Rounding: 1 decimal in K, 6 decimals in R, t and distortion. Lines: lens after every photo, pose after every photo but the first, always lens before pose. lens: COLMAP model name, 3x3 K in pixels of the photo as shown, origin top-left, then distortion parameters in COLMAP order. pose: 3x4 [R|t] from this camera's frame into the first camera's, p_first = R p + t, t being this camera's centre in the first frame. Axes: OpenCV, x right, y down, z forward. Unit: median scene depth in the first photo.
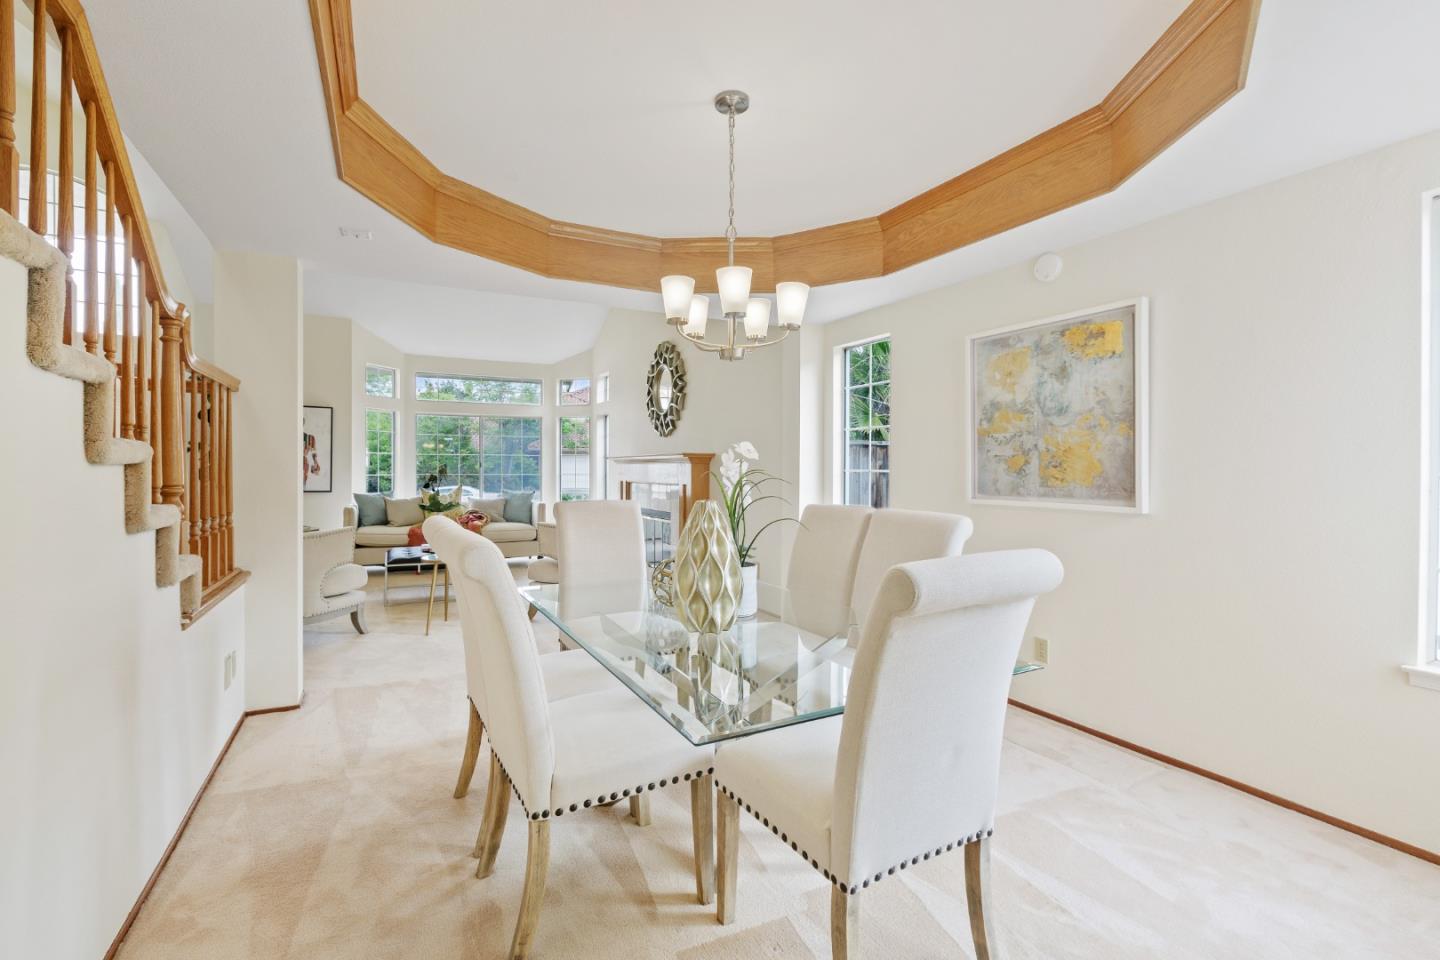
lens RADIAL K [[645.6, 0, 717.6], [0, 645.6, 473.6], [0, 0, 1]] dist [-0.003756, -0.000048]
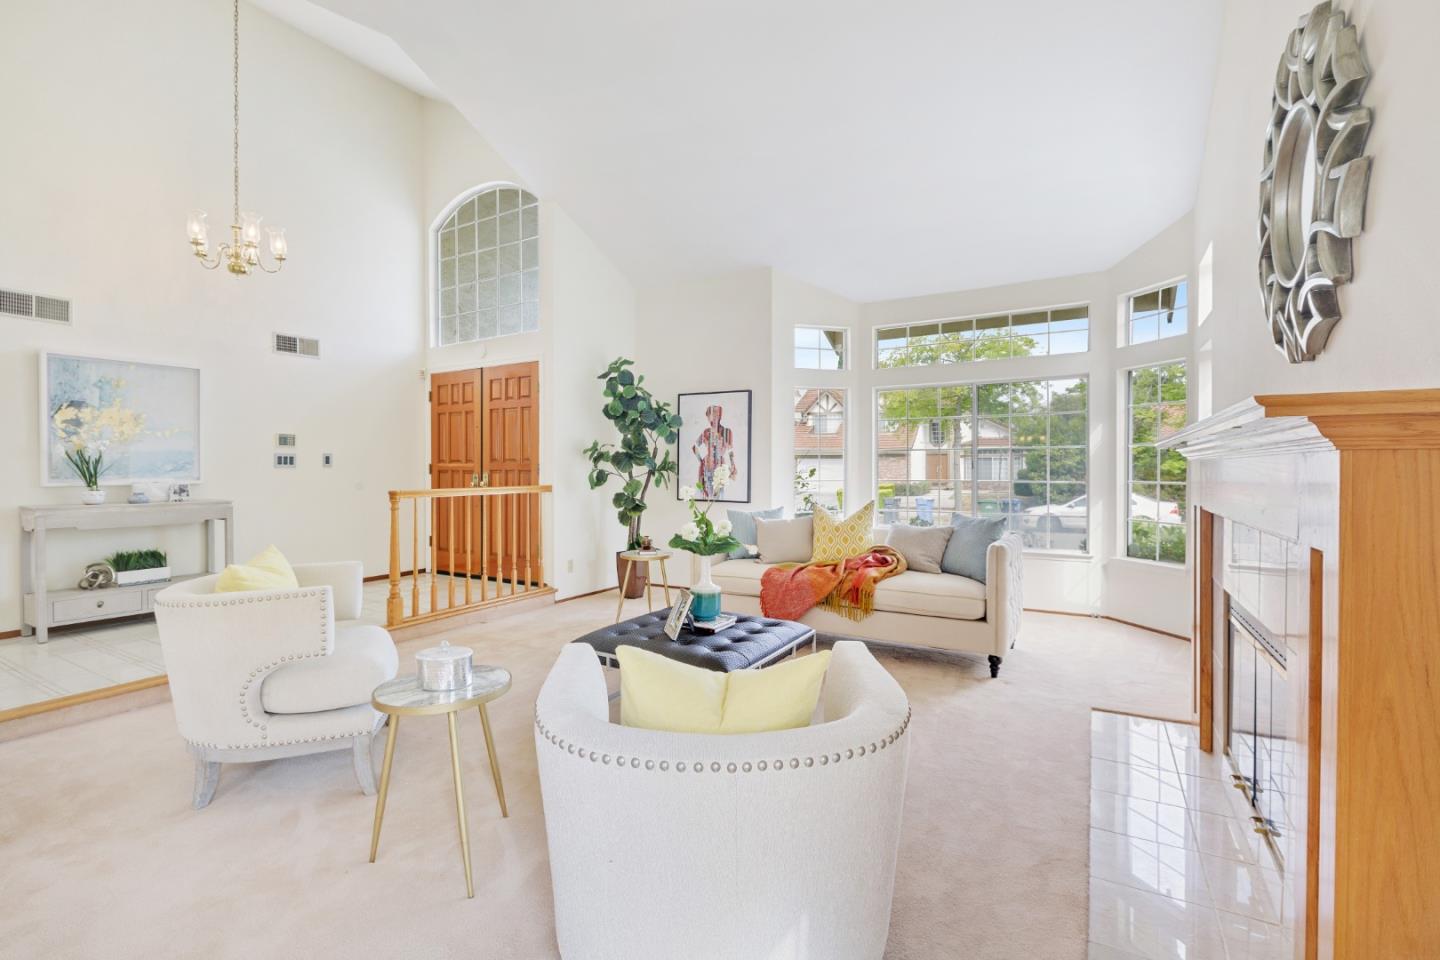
lens RADIAL K [[645.6, 0, 722.8], [0, 645.6, 475.8], [0, 0, 1]] dist [-0.003756, -0.000048]
pose [[0.532717, 0.004781, -0.846280, 0.020073], [-0.003456, 0.999988, 0.003474, -0.006014], [0.846287, 0.001074, 0.532727, 0.586361]]
